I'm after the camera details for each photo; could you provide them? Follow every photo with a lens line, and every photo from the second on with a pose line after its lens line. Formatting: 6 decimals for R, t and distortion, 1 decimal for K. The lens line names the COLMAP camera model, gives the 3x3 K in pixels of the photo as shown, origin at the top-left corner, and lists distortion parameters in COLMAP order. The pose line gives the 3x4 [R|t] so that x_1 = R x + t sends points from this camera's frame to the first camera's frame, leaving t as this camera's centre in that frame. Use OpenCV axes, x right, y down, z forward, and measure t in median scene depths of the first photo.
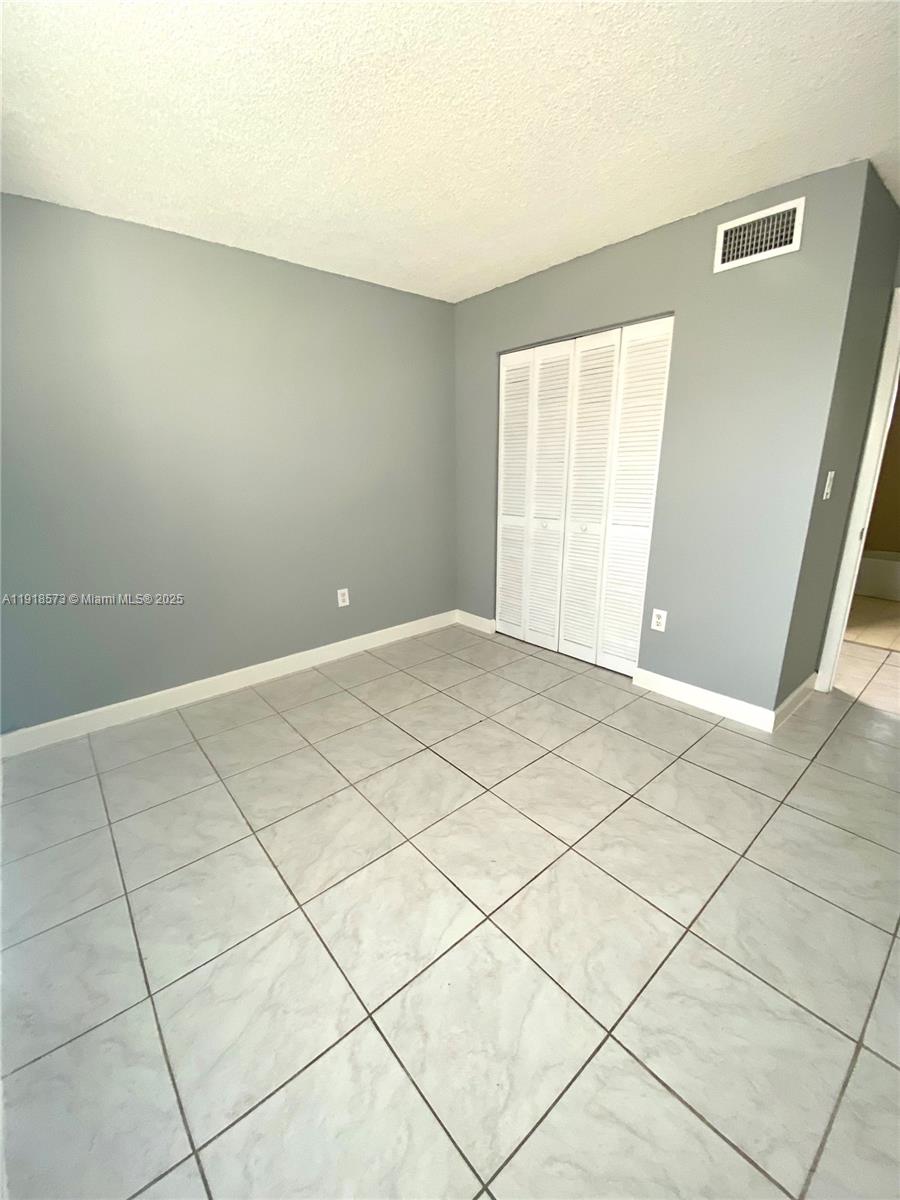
lens RADIAL K [[487.4, 0, 445.9], [0, 487.4, 592.1], [0, 0, 1]] dist [0.003833, -0.000129]
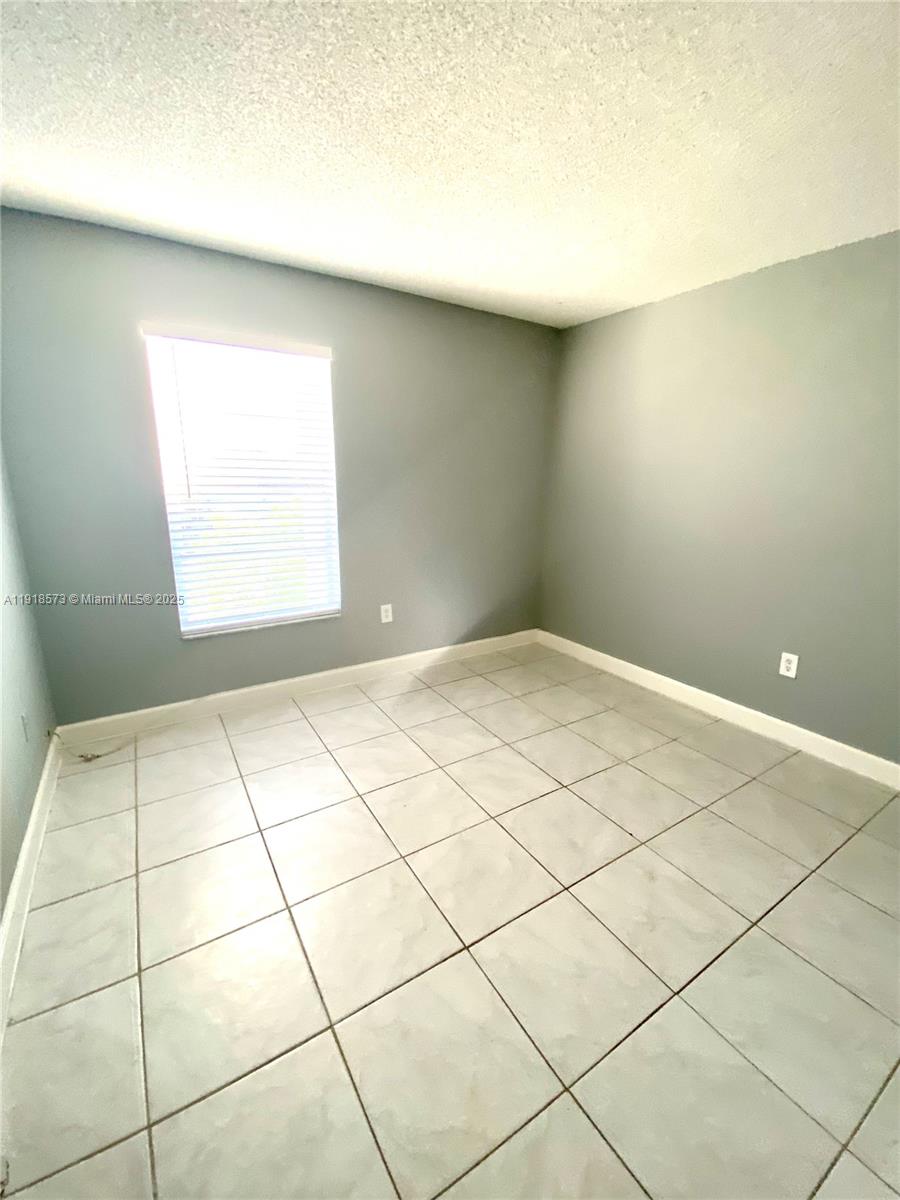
lens RADIAL K [[487.4, 0, 438.4], [0, 487.4, 603.7], [0, 0, 1]] dist [0.003833, -0.000129]
pose [[-0.156431, 0.263290, -0.951950, 0.806005], [-0.276349, 0.913653, 0.298109, -0.214022], [0.948241, 0.309704, -0.070163, 0.733490]]
